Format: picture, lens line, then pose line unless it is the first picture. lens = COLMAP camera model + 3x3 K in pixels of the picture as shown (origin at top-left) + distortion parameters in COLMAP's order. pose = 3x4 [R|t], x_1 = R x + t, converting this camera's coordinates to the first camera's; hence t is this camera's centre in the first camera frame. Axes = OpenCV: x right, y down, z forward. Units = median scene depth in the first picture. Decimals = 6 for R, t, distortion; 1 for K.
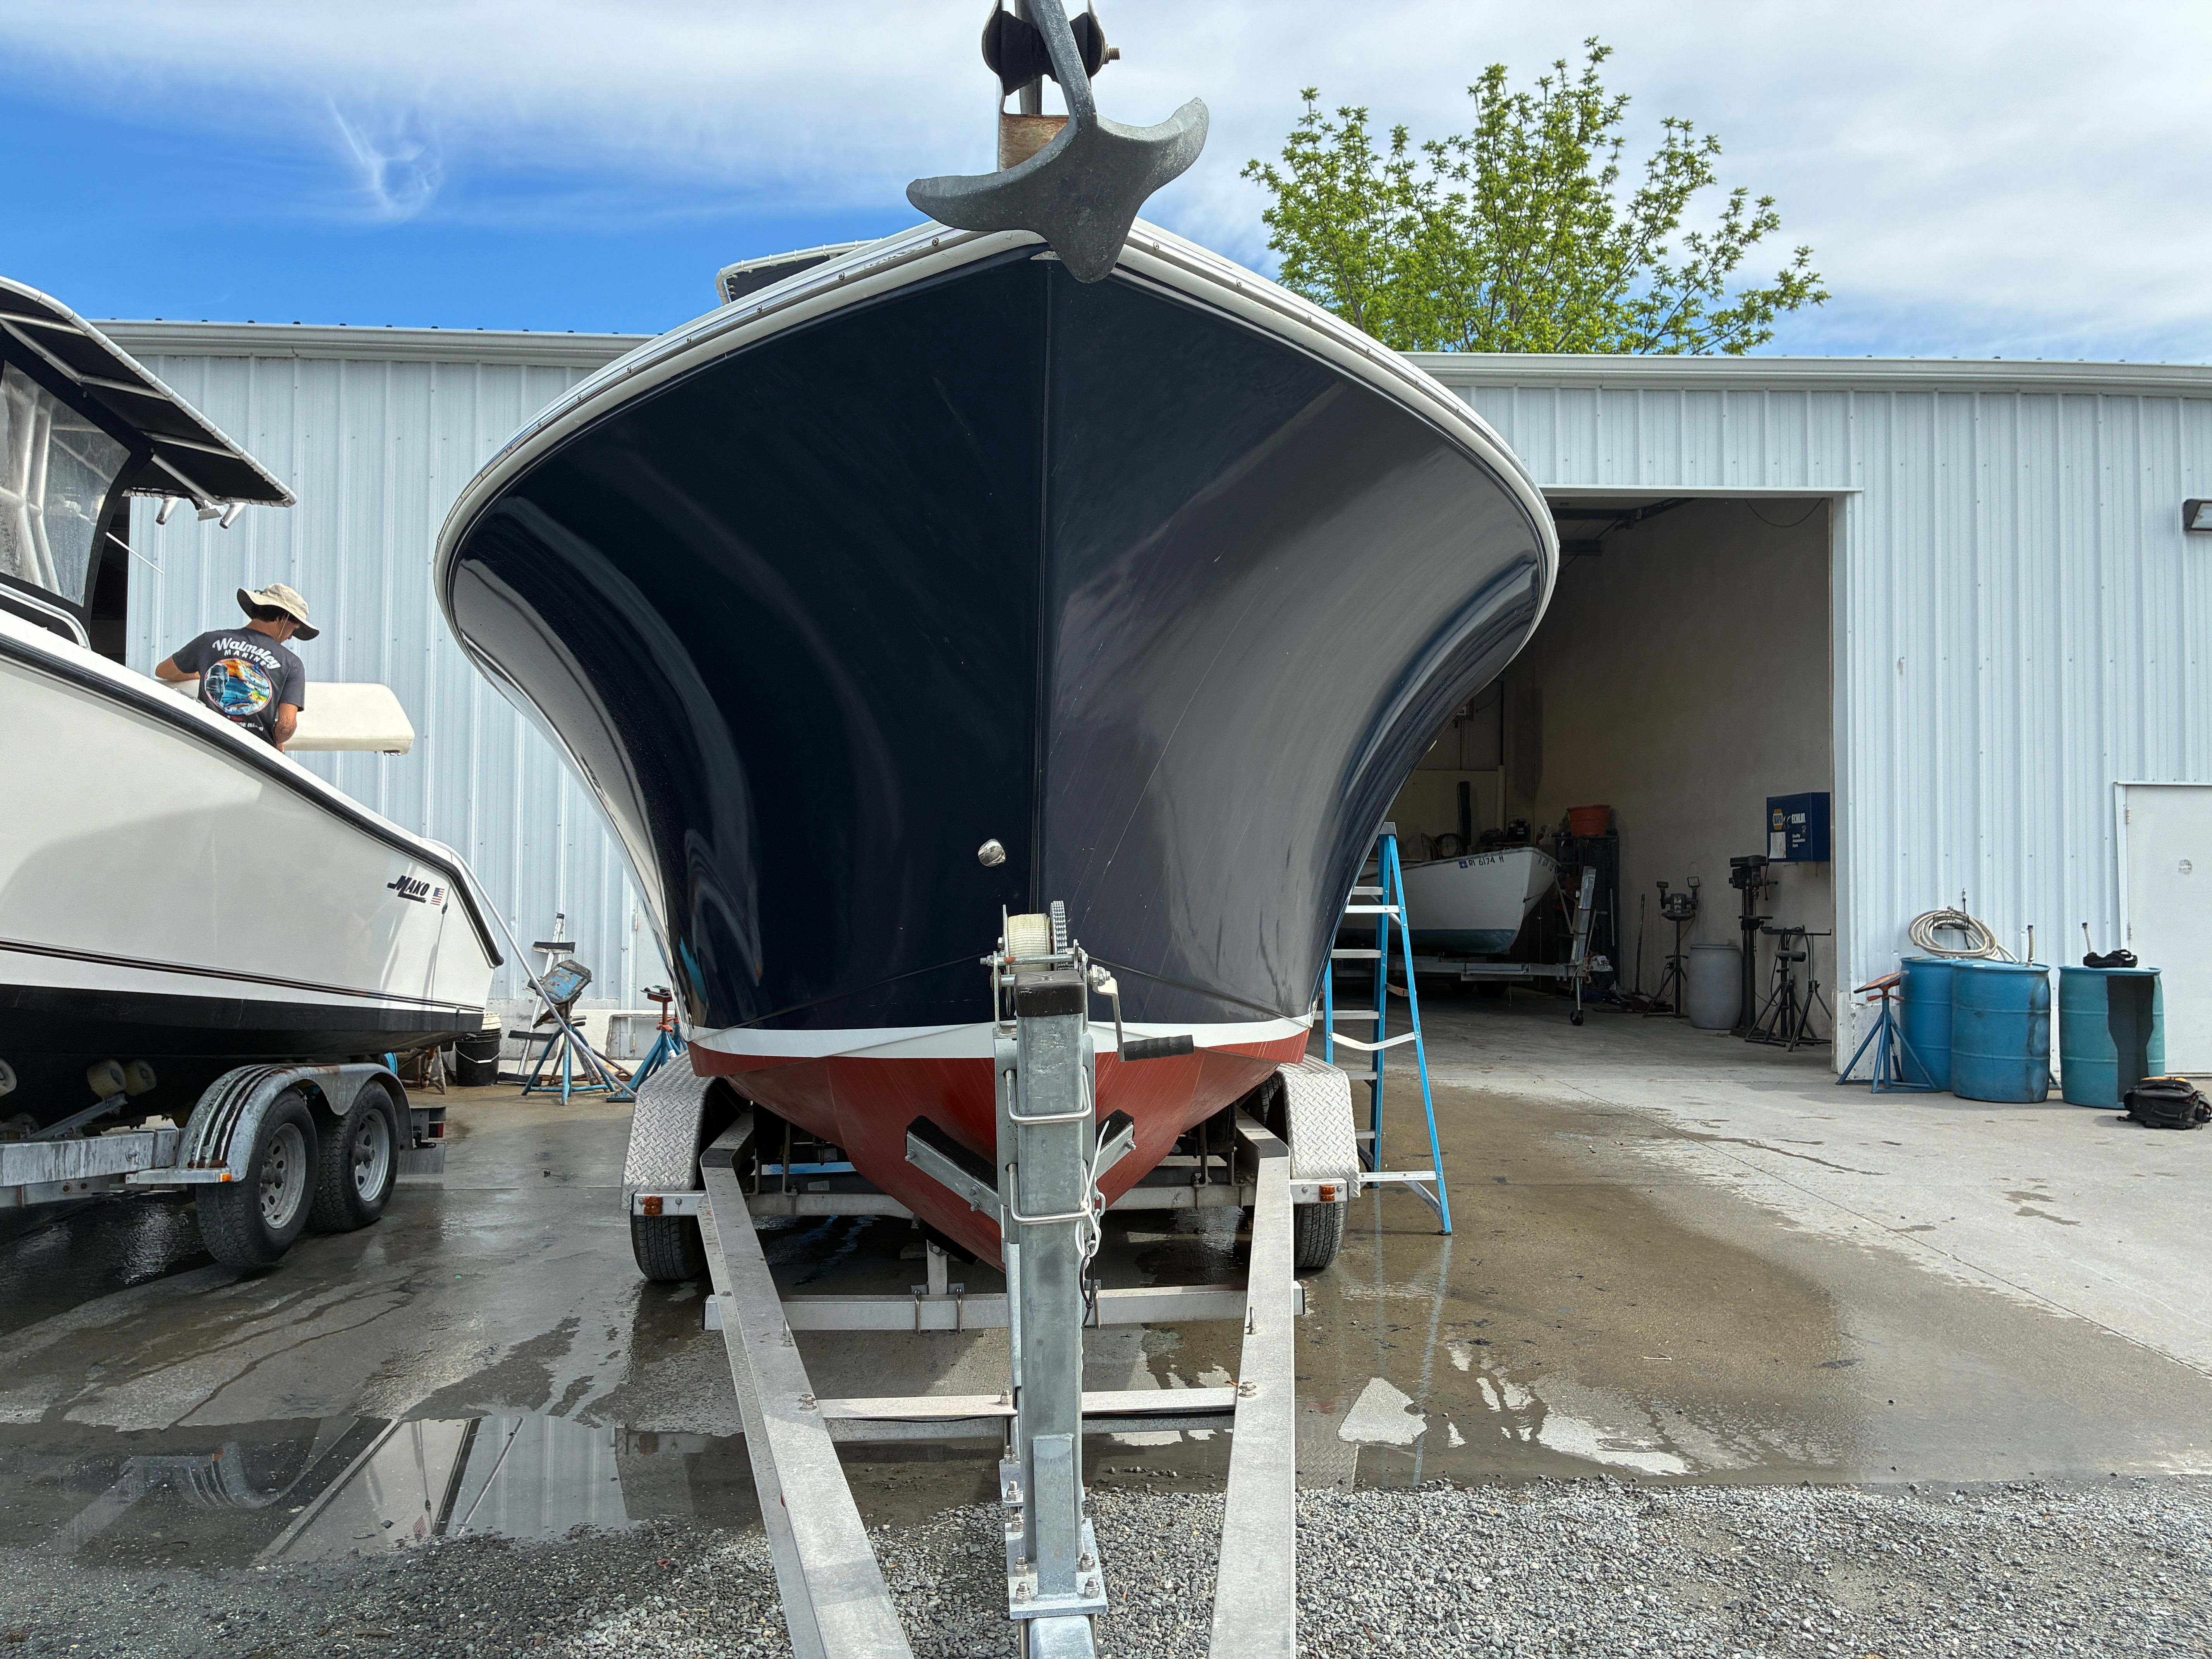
lens RADIAL K [[1720.0, 0, 1100.0], [0, 1720.0, 796.8], [0, 0, 1]] dist [0.042554, 0.000736]
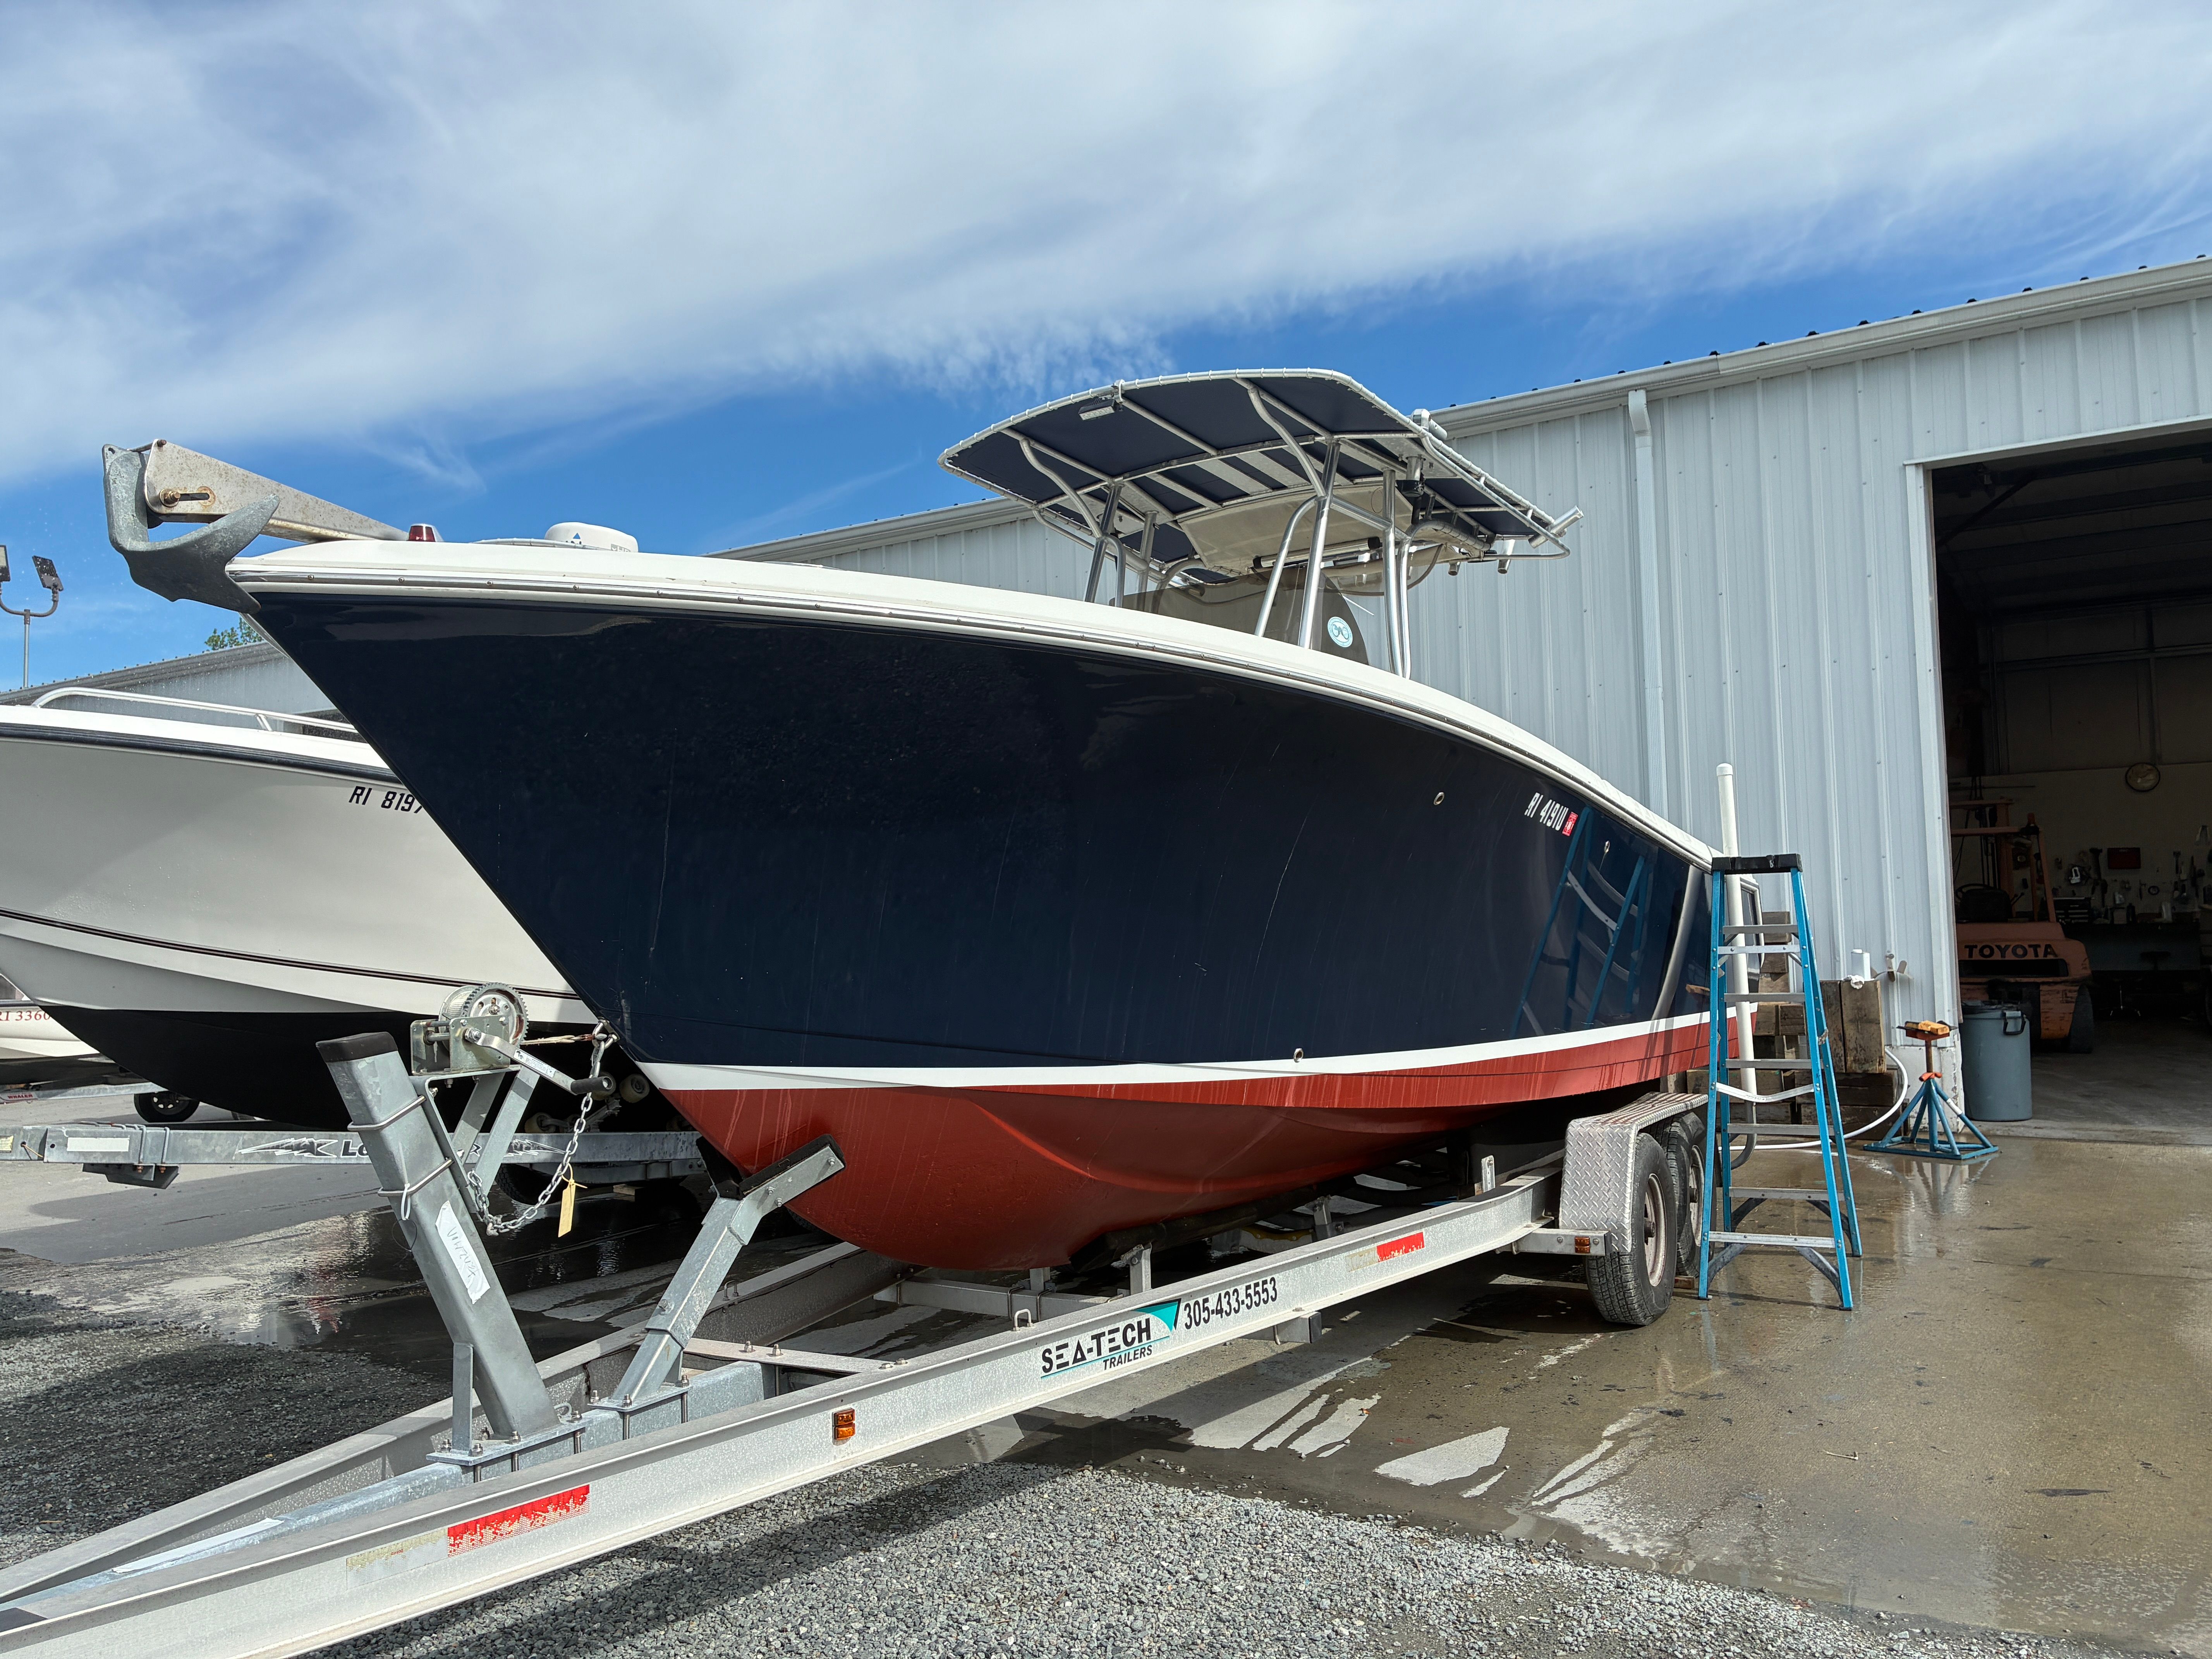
lens RADIAL K [[1682.6, 0, 1087.8], [0, 1682.6, 821.6], [0, 0, 1]] dist [0.041625, -0.045017]
pose [[0.802436, -0.065686, -0.593112, 0.503724], [0.060569, 0.997755, -0.028555, 0.001491], [0.593657, -0.013010, 0.804613, 0.070399]]
